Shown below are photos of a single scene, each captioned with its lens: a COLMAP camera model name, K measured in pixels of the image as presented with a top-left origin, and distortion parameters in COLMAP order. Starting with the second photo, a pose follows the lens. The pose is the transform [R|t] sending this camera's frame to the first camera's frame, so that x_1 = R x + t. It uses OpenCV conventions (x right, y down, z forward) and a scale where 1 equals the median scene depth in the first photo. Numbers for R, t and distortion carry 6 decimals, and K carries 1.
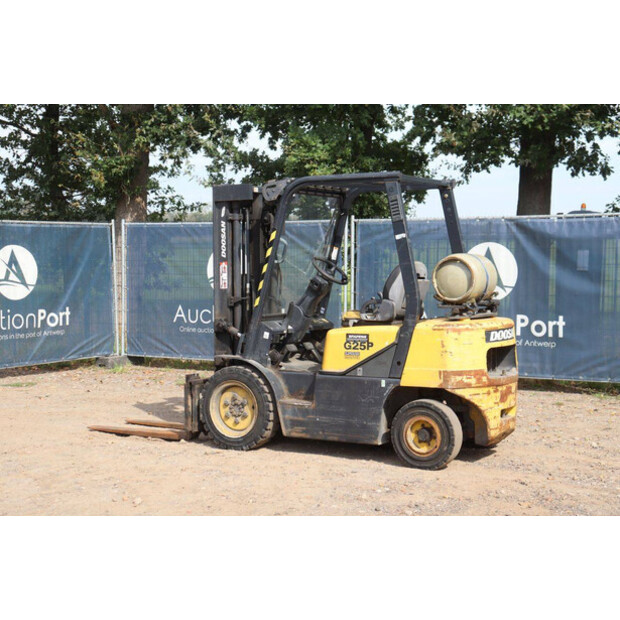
lens RADIAL K [[1074.2, 0, 309.3], [0, 1074.2, 305.5], [0, 0, 1]] dist [0.174194, 0.222962]
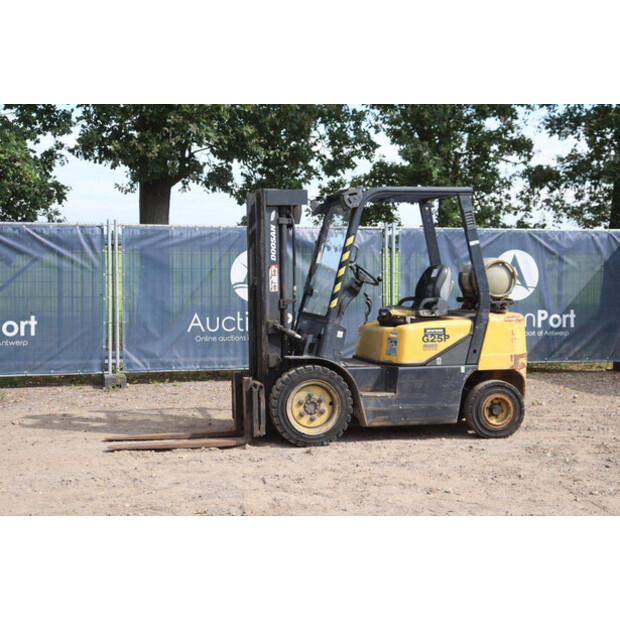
lens RADIAL K [[983.2, 0, 310.0], [0, 983.2, 310.0], [0, 0, 1]] dist [0.157621, 0.039053]
pose [[0.723098, -0.030439, 0.690074, -0.751013], [0.028228, 0.999496, 0.014508, -0.011462], [-0.690168, 0.008988, 0.723593, 0.327074]]
